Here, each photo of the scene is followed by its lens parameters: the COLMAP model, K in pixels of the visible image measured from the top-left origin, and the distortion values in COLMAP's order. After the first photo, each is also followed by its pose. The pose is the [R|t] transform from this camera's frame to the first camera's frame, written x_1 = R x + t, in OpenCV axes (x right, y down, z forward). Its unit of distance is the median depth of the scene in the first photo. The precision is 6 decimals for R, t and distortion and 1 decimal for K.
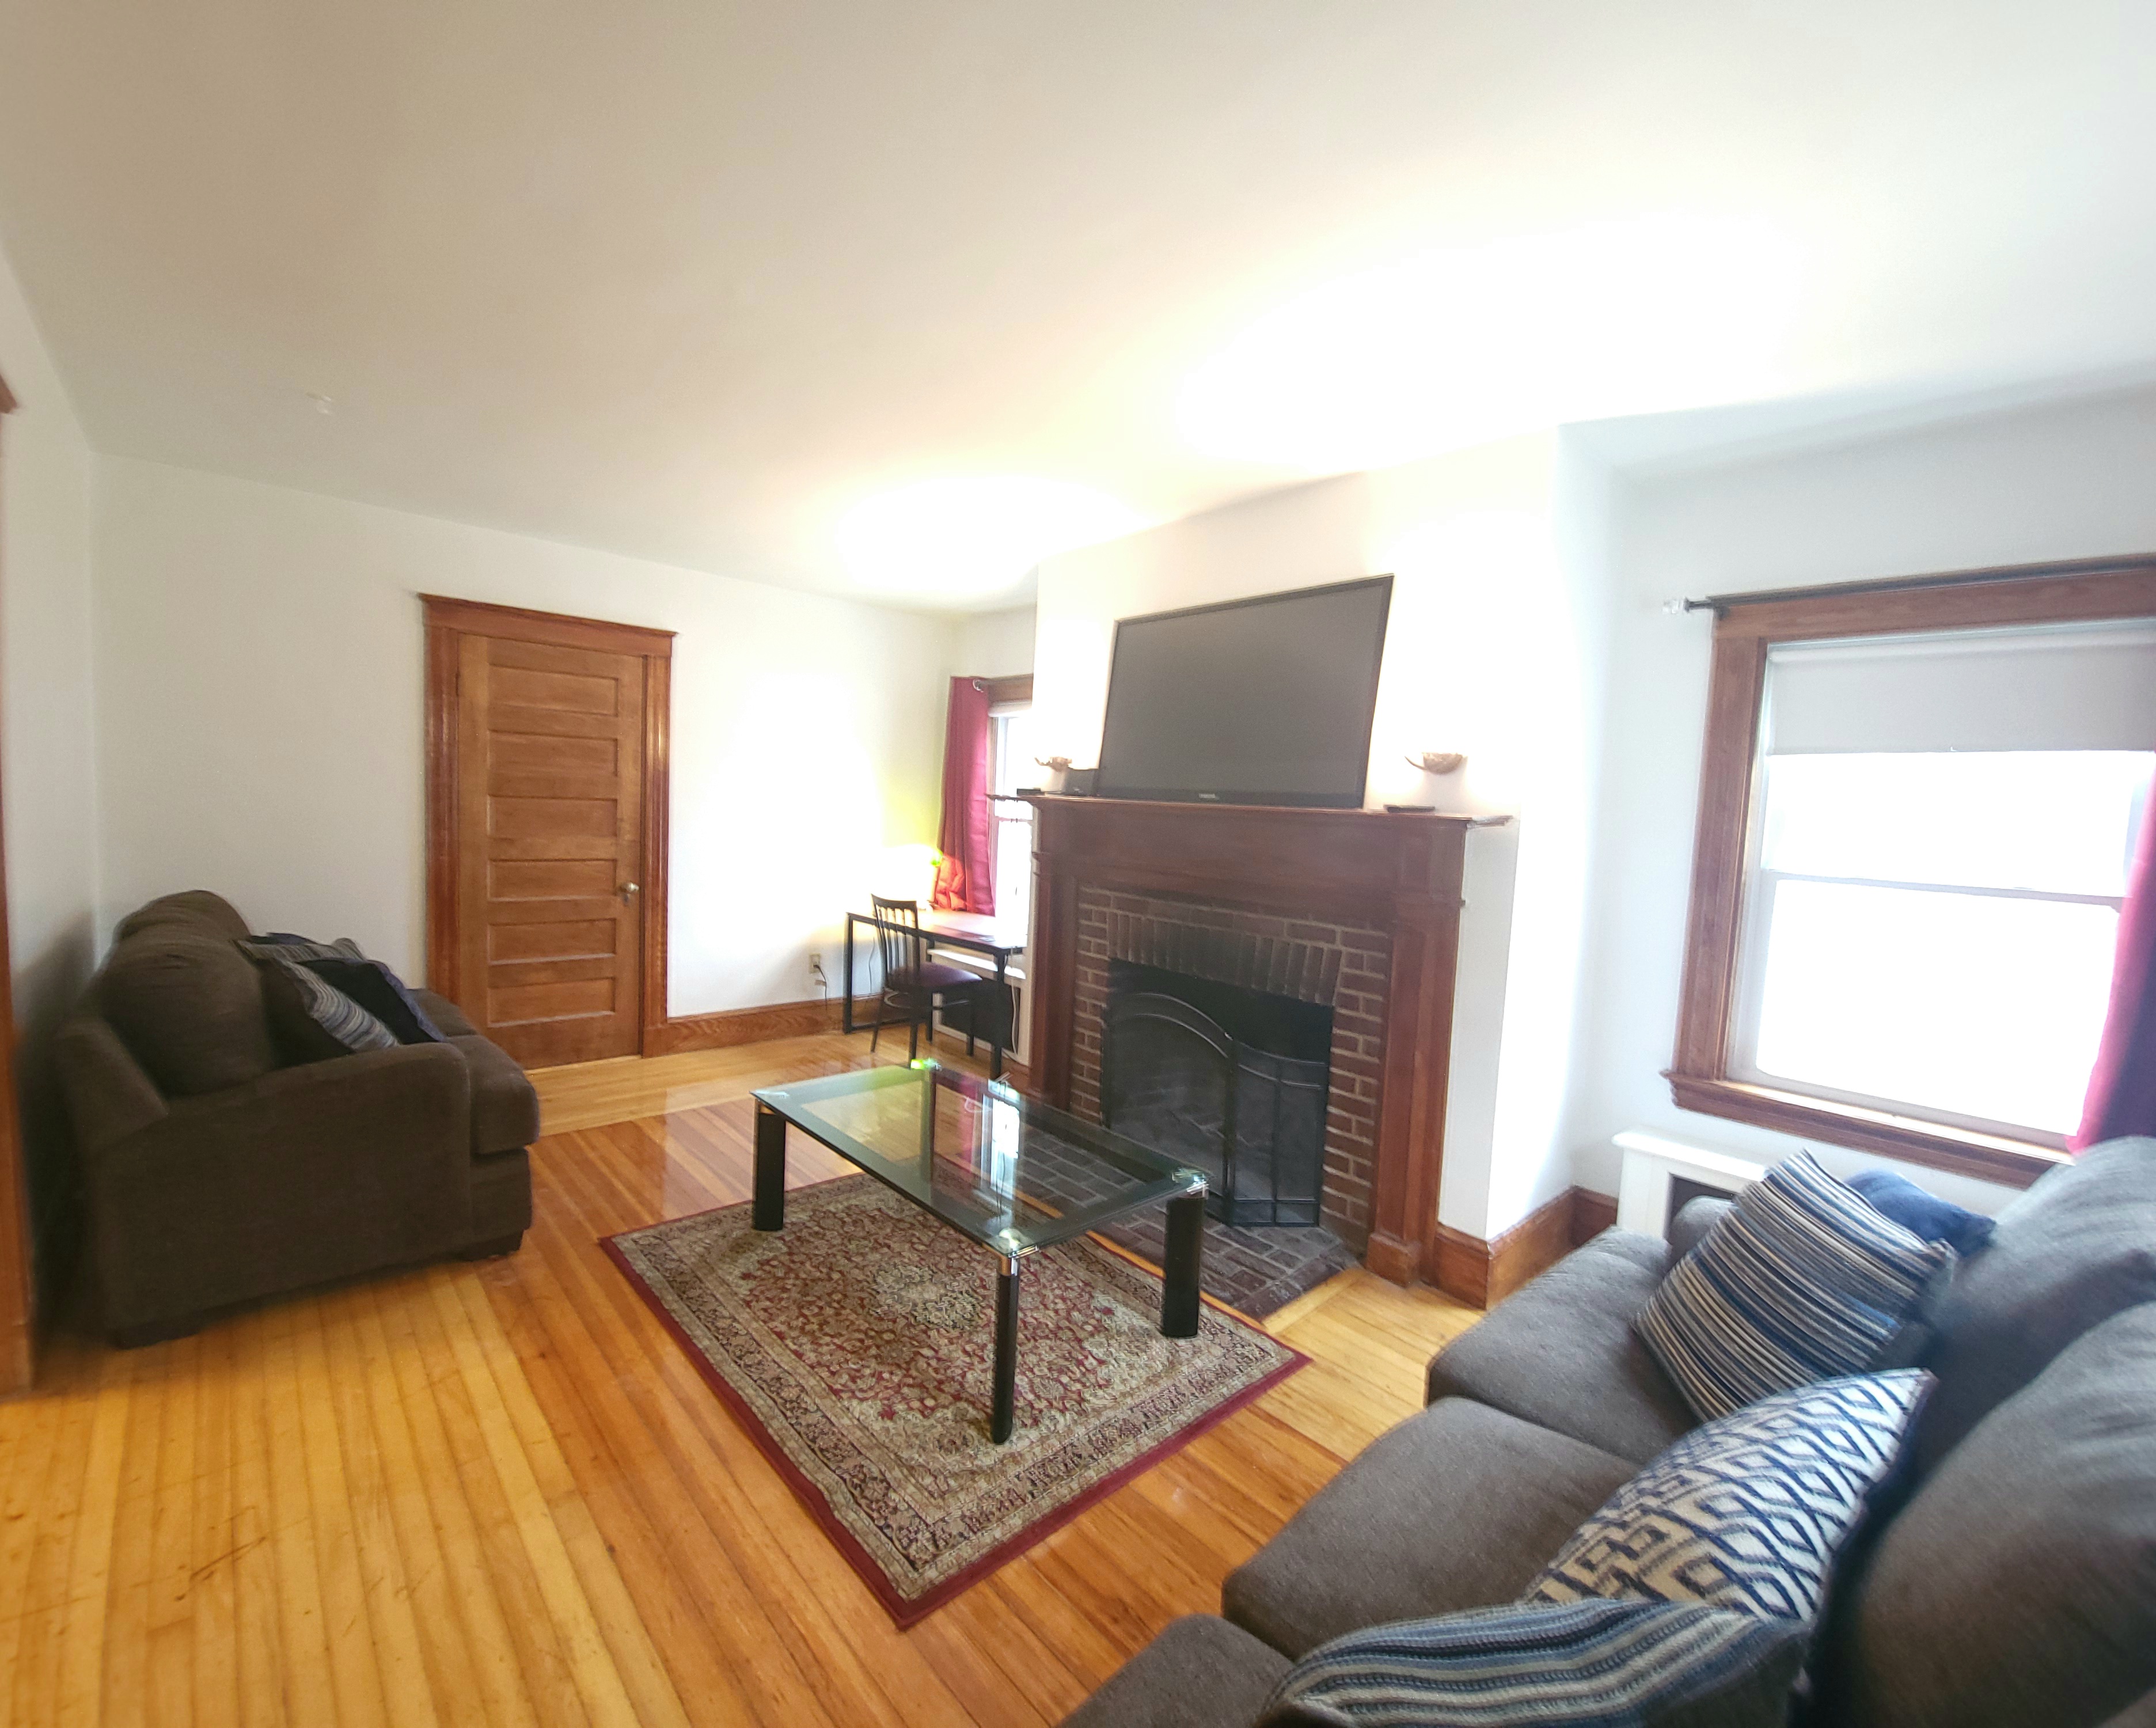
lens RADIAL K [[914.1, 0, 1073.7], [0, 914.1, 864.4], [0, 0, 1]] dist [-0.005788, -0.008509]
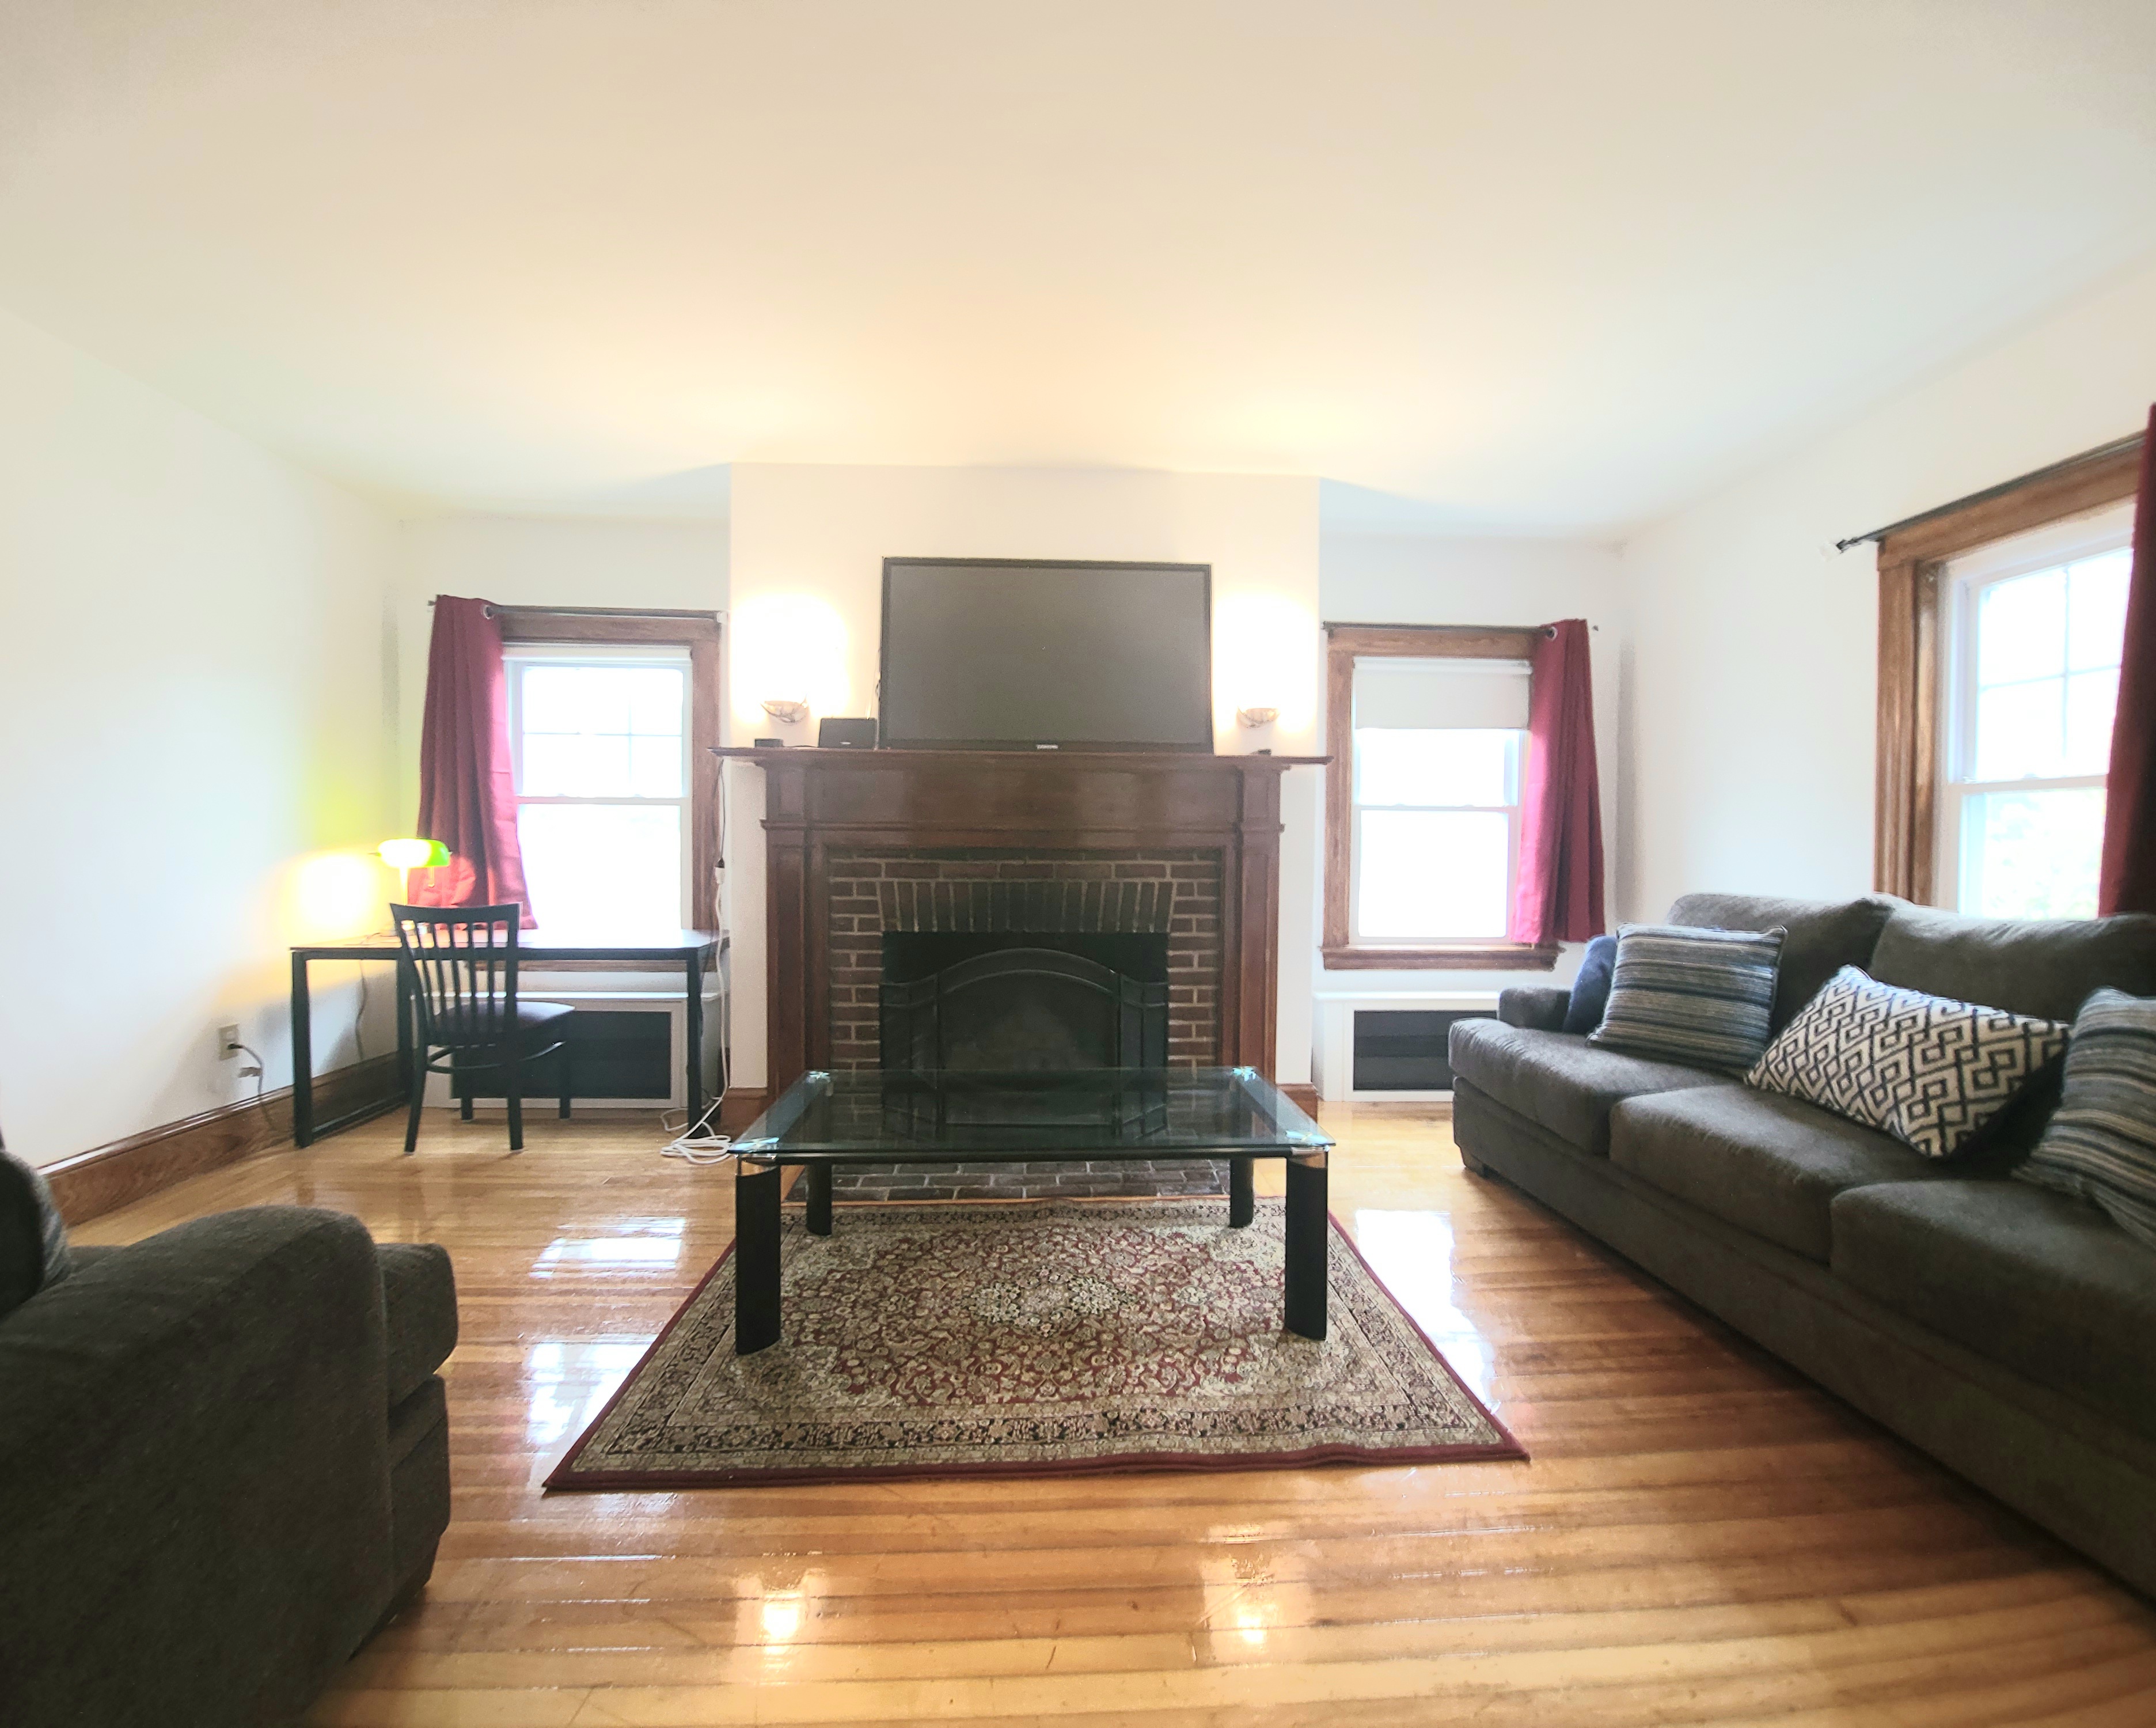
lens RADIAL K [[914.1, 0, 1075.3], [0, 914.1, 869.2], [0, 0, 1]] dist [-0.005788, -0.008509]
pose [[0.630830, -0.058878, 0.773684, -0.672977], [0.074411, 0.997112, 0.015210, 0.051365], [-0.772345, 0.047975, 0.633389, 0.361479]]
